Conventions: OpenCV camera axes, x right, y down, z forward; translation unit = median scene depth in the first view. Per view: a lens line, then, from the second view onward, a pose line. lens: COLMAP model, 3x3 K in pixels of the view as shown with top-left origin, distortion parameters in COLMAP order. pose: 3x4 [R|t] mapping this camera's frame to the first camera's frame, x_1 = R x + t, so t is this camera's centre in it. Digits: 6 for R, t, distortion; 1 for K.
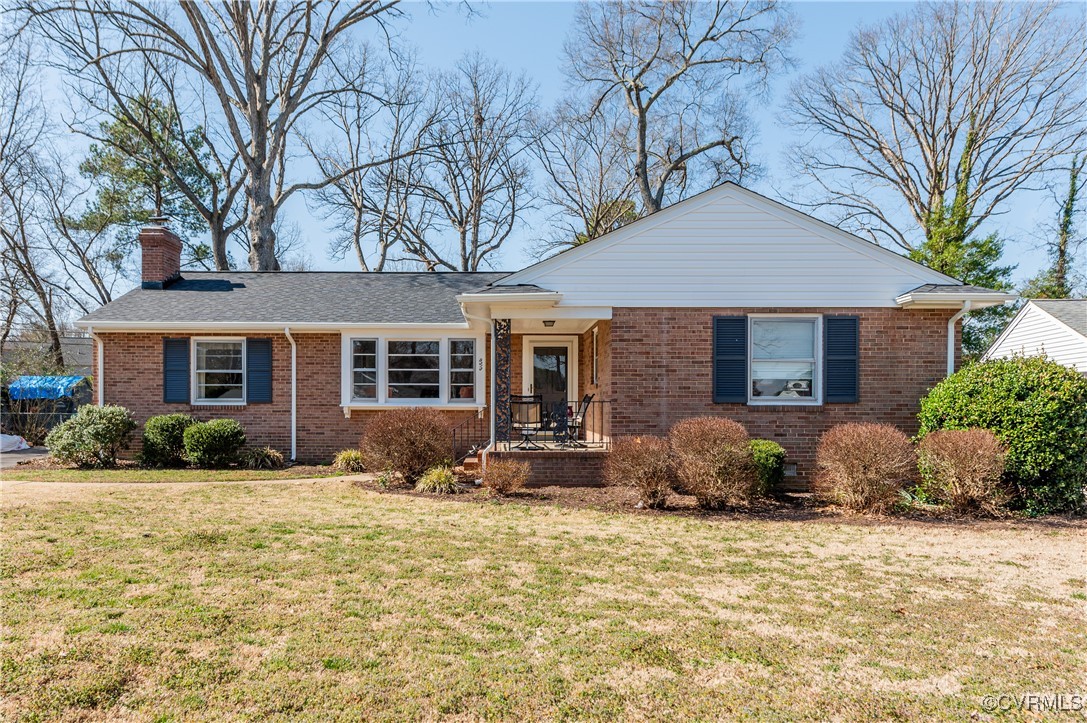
lens RADIAL K [[669.8, 0, 538.5], [0, 669.8, 402.1], [0, 0, 1]] dist [0.002635, -0.000431]
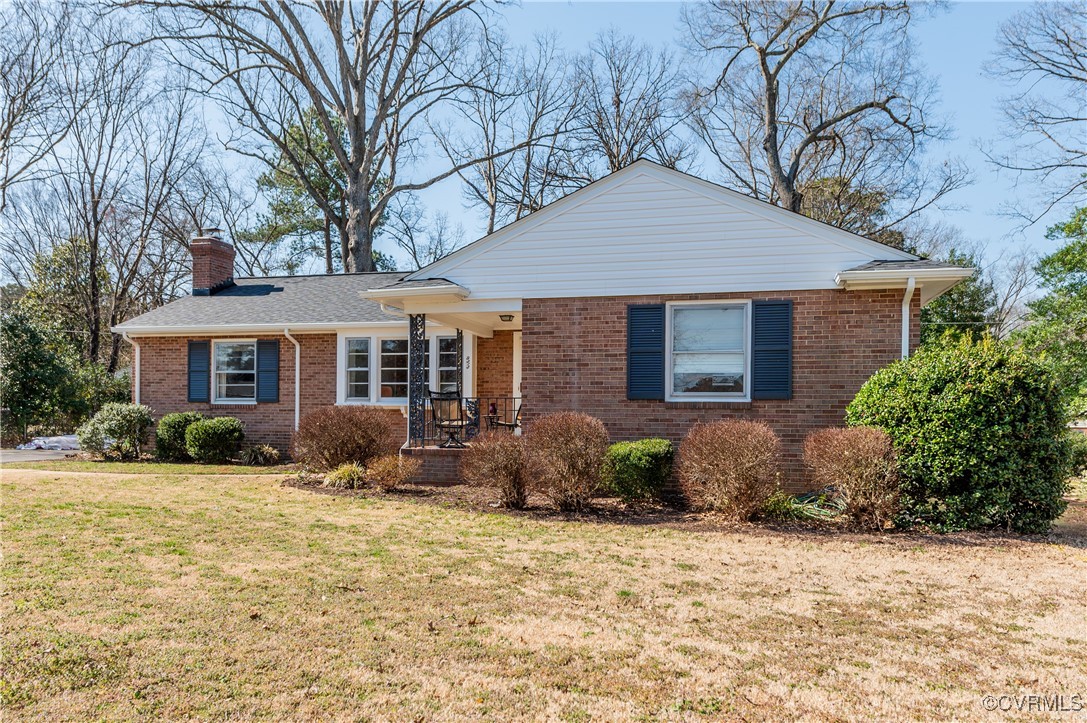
lens RADIAL K [[739.3, 0, 594.1], [0, 739.3, 406.2], [0, 0, 1]] dist [0.002858, -0.000849]
pose [[0.974976, 0.001686, -0.222306, 0.331725], [-0.003050, 0.999979, -0.005797, 0.012662], [0.222291, 0.006330, 0.974960, -0.001138]]
